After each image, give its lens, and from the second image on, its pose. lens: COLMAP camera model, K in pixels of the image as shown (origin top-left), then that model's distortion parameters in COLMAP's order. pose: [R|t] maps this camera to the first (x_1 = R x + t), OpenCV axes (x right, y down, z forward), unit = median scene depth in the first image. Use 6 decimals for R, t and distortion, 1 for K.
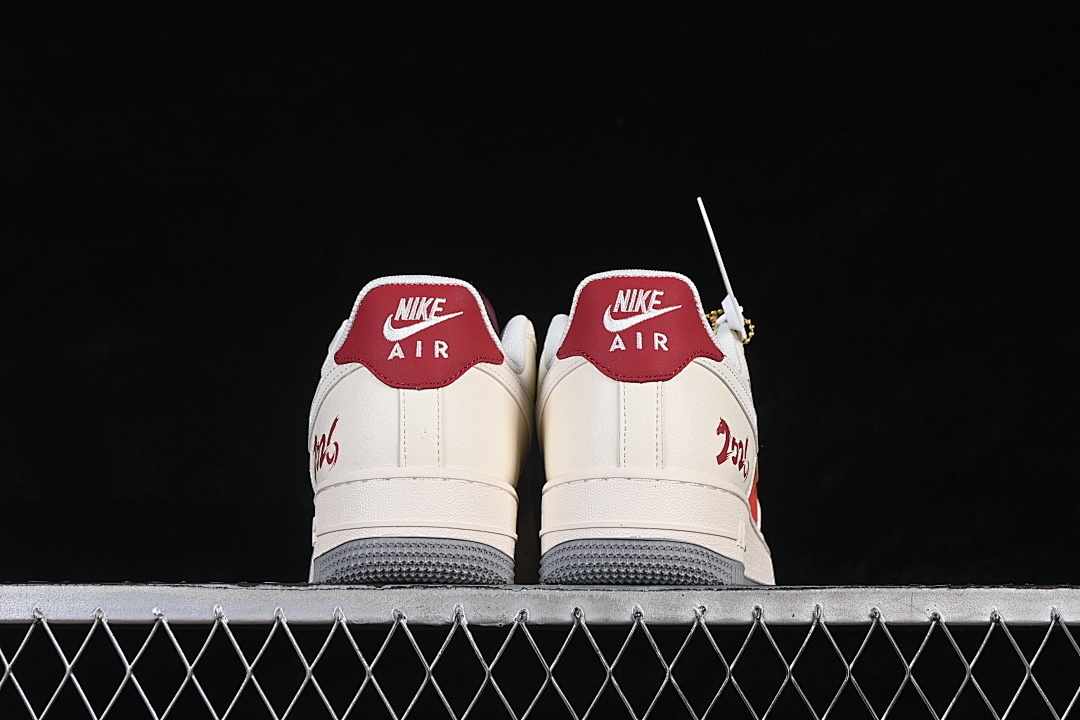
lens RADIAL K [[2315.0, 0, 547.3], [0, 2315.0, 362.5], [0, 0, 1]] dist [0.098091, 0.000000]
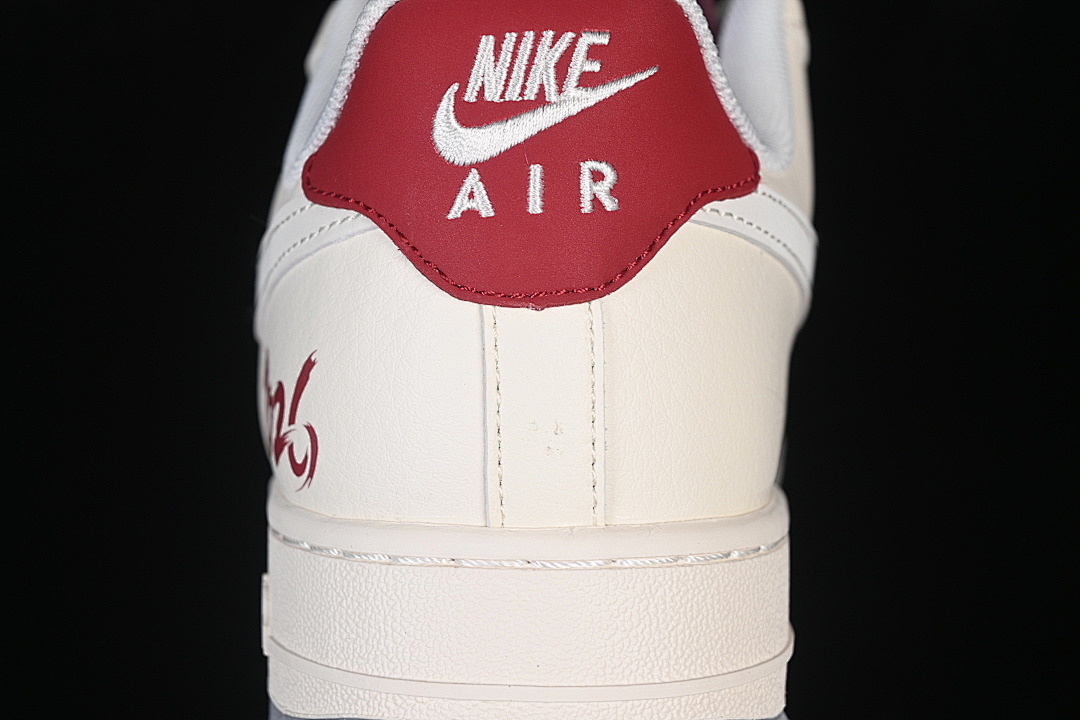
lens RADIAL K [[2315.0, 0, 540.9], [0, 2315.0, 358.4], [0, 0, 1]] dist [0.098091, 0.000000]
pose [[0.999483, 0.000363, -0.032163, -0.043162], [0.008402, 0.962268, 0.271974, -0.076073], [0.031048, -0.272104, 0.961767, 0.653510]]
